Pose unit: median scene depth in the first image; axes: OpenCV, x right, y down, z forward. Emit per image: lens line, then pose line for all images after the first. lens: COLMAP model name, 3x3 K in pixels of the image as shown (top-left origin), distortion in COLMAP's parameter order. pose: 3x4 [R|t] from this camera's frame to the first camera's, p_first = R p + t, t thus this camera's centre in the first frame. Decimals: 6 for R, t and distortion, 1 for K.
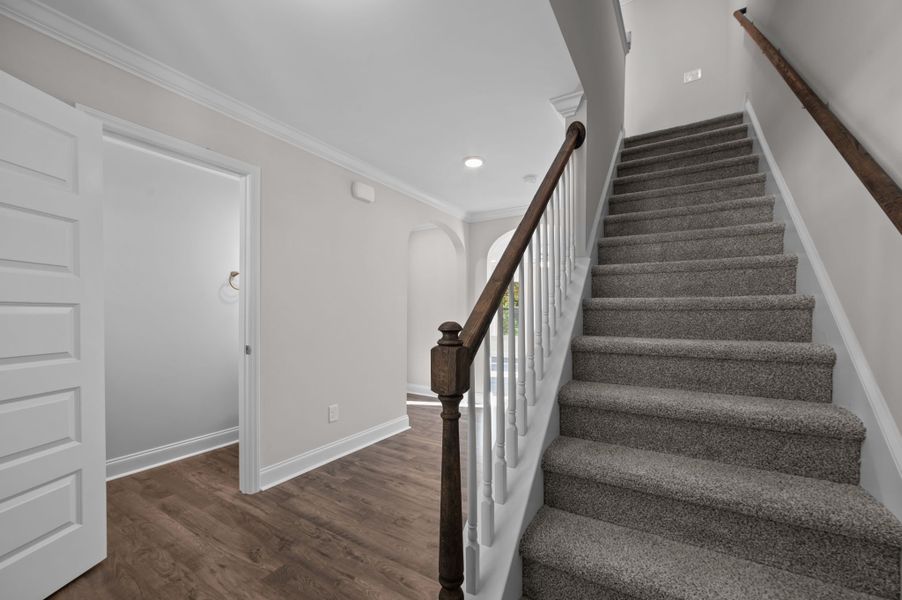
lens RADIAL K [[351.9, 0, 453.5], [0, 351.9, 309.9], [0, 0, 1]] dist [-0.014461, 0.000054]
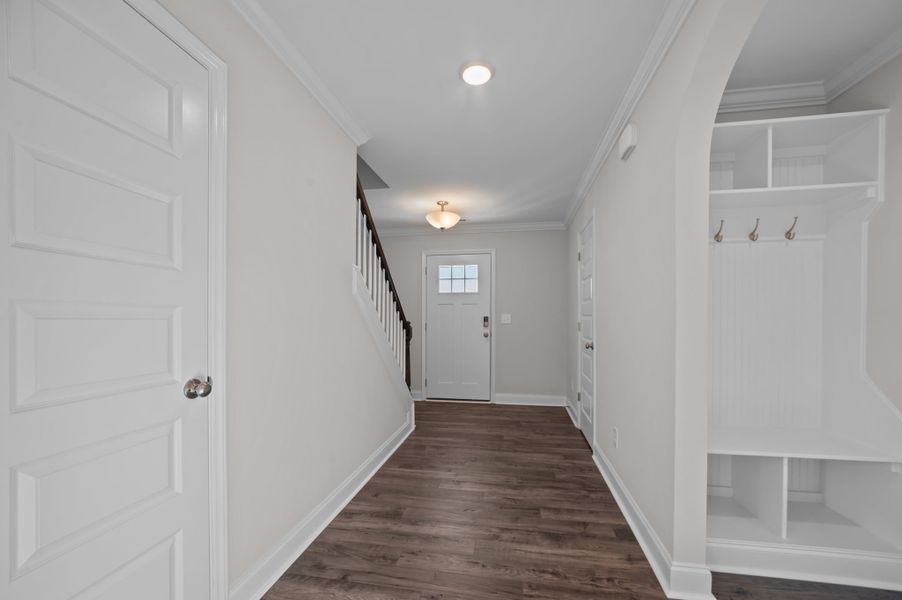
lens RADIAL K [[351.9, 0, 453.5], [0, 351.9, 309.9], [0, 0, 1]] dist [-0.014461, 0.000054]
pose [[-0.925618, -0.008387, -0.378367, 0.414894], [0.003381, 0.999531, -0.030428, 0.012768], [0.378445, -0.029444, -0.925155, 1.985111]]
